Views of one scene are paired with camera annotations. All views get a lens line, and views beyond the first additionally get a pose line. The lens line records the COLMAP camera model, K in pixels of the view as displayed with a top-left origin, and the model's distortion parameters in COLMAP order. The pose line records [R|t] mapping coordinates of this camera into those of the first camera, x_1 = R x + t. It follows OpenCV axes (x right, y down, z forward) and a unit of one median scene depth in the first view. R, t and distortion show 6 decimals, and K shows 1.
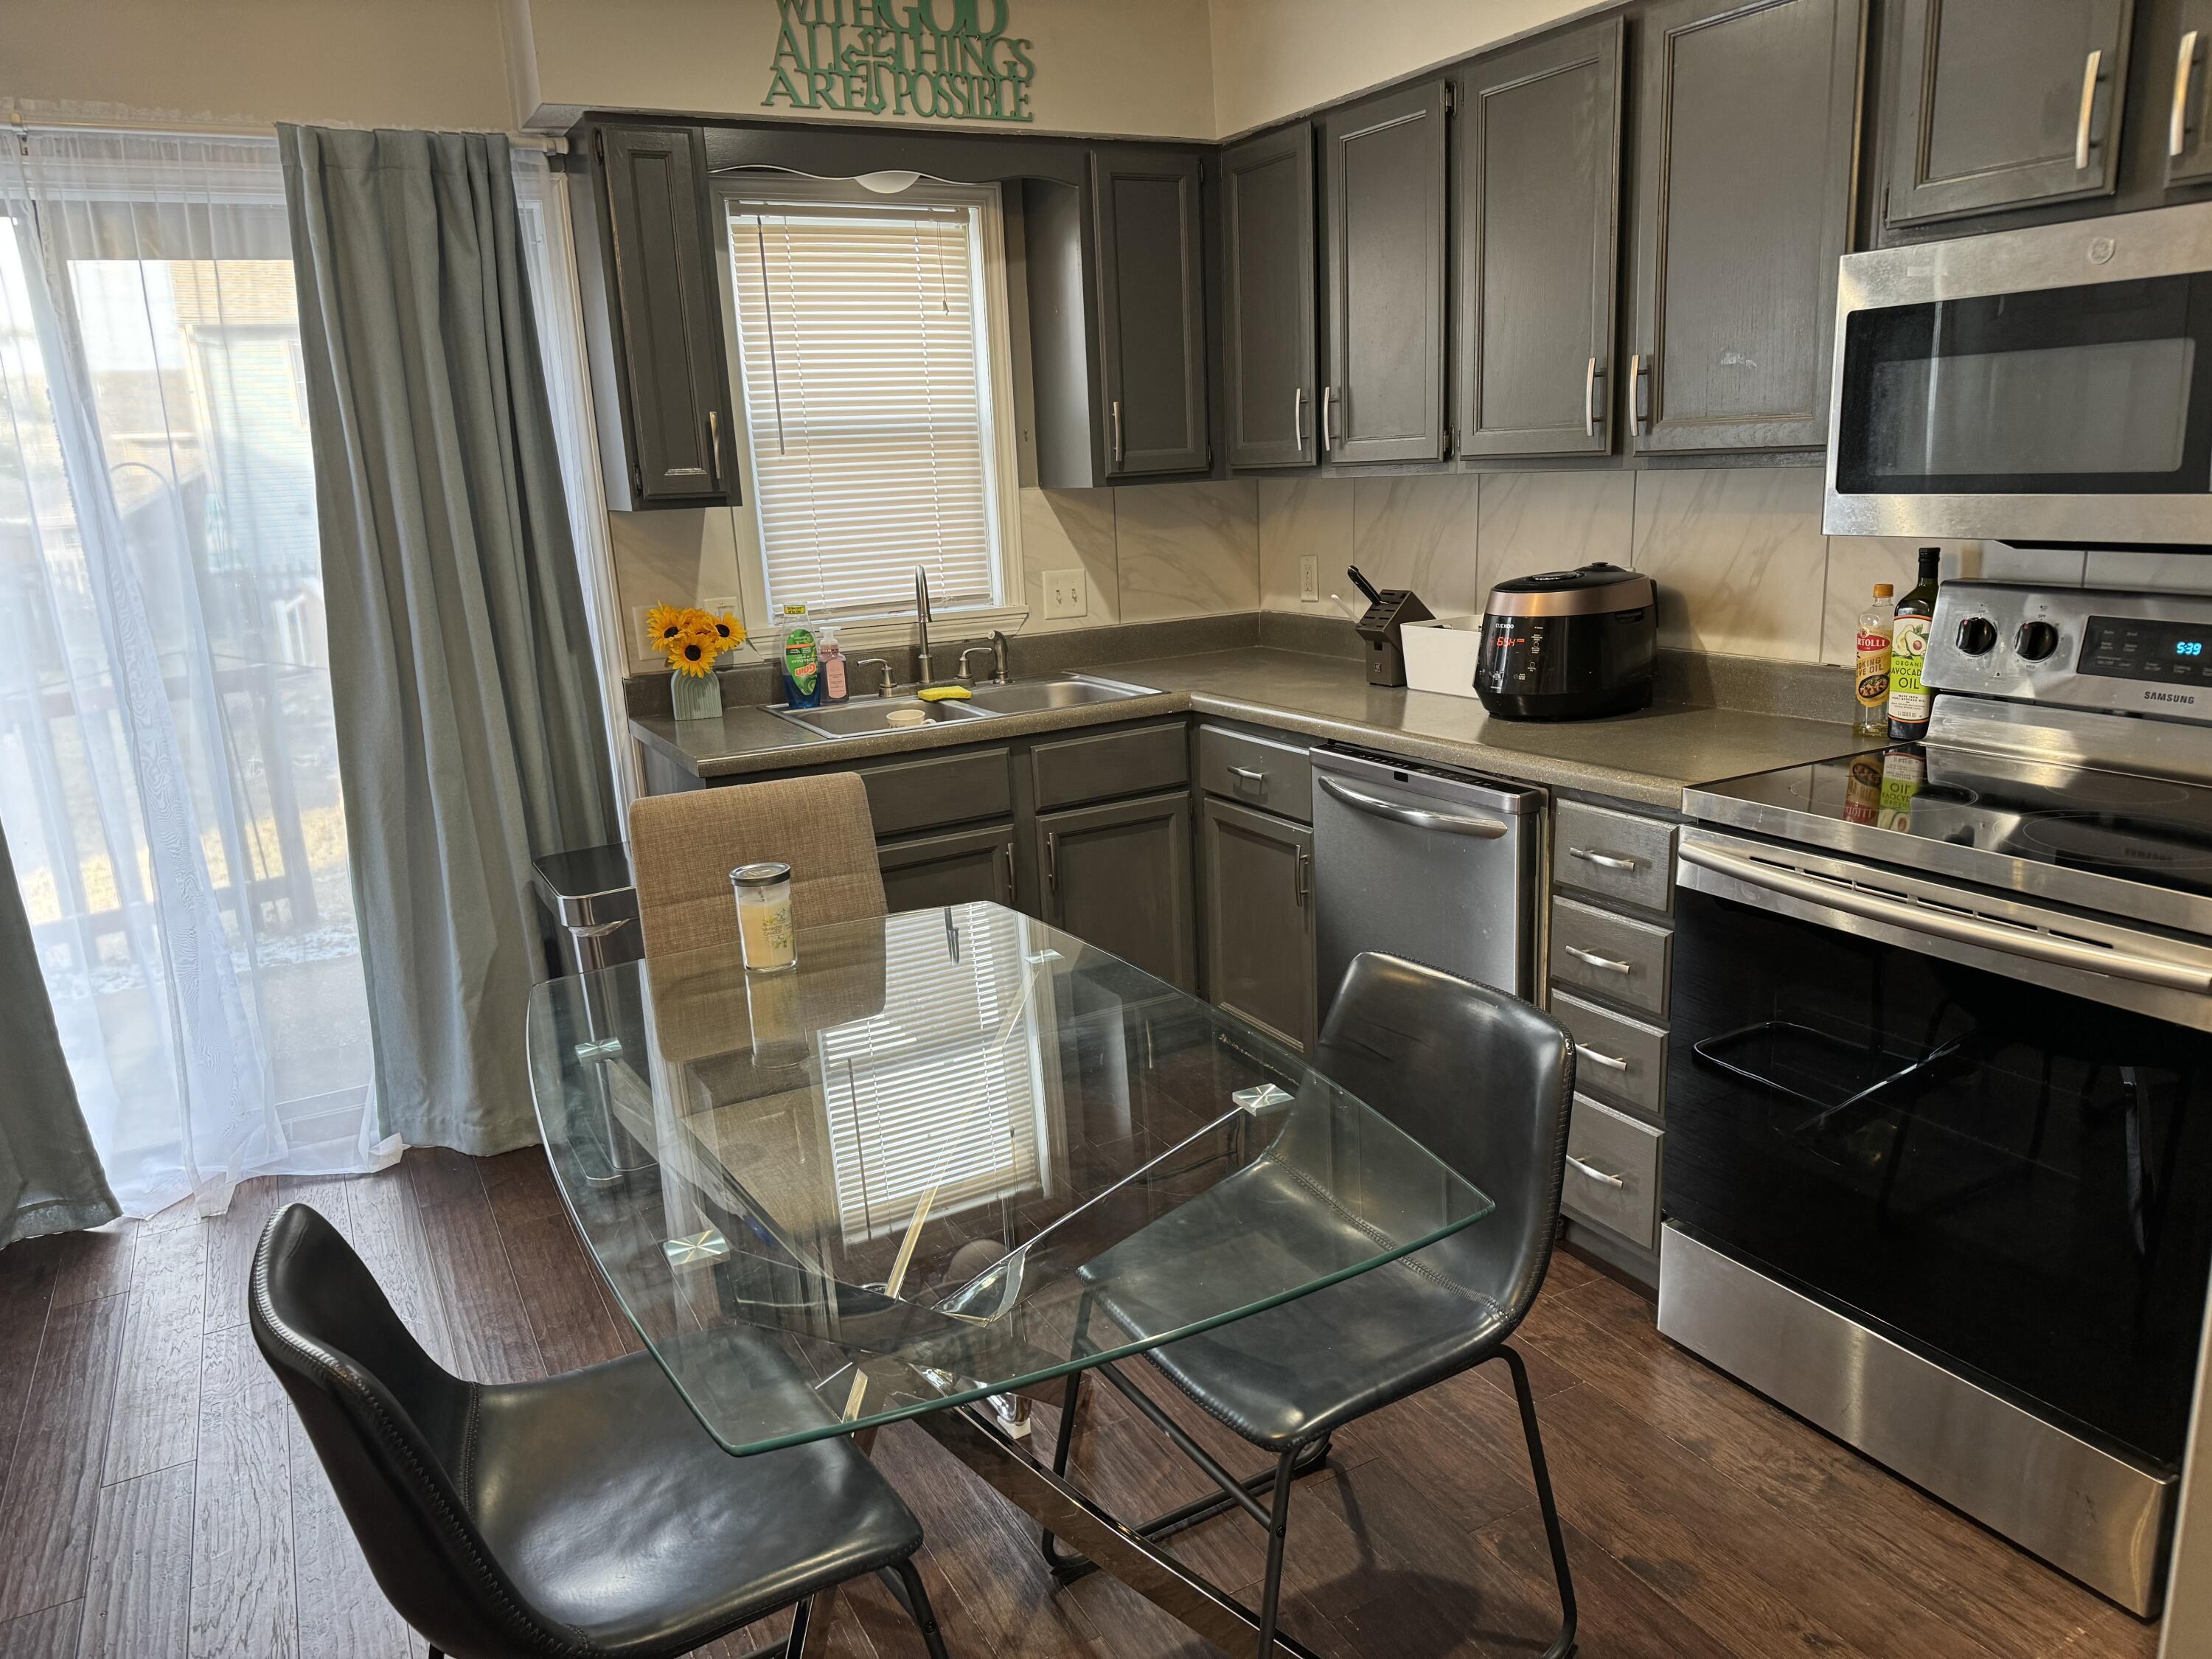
lens RADIAL K [[1566.9, 0, 1124.2], [0, 1566.9, 839.3], [0, 0, 1]] dist [0.087848, -0.051356]
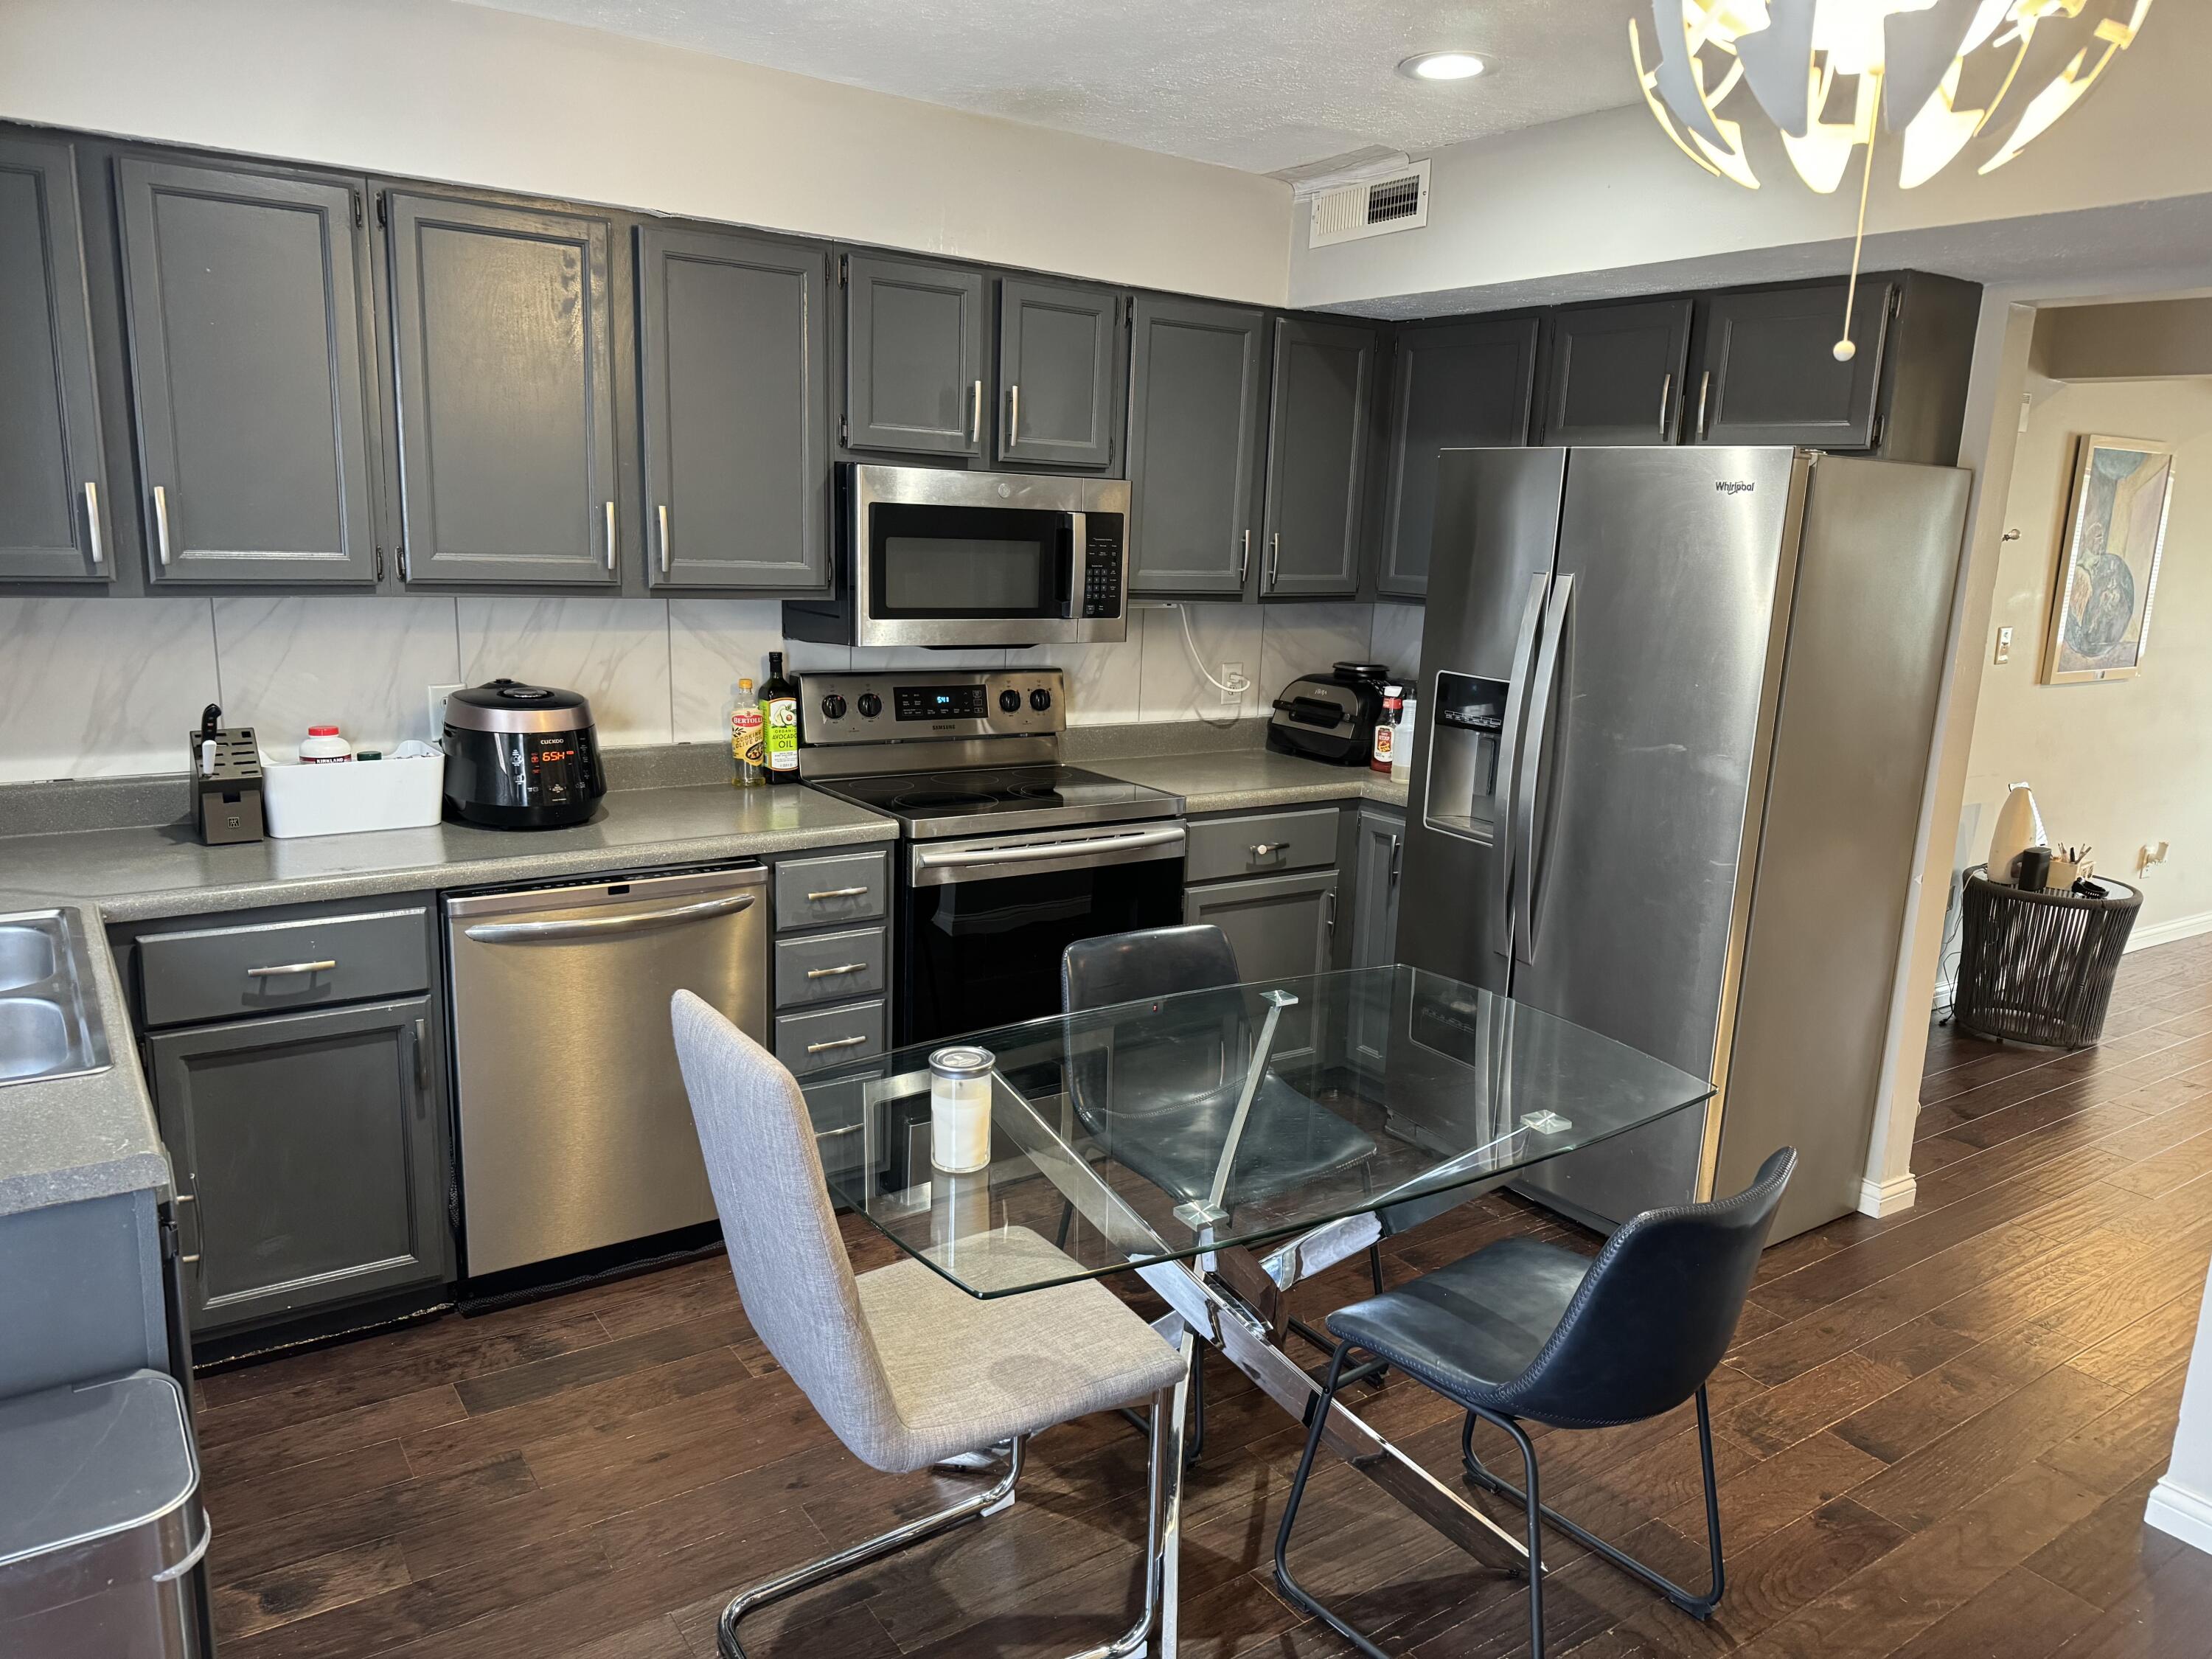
lens RADIAL K [[1566.9, 0, 1103.4], [0, 1566.9, 823.3], [0, 0, 1]] dist [0.087848, -0.051356]
pose [[-0.104309, -0.154721, 0.982436, -0.864786], [0.205478, 0.963159, 0.173502, -0.195454], [-0.973087, 0.219967, -0.068674, 0.745823]]
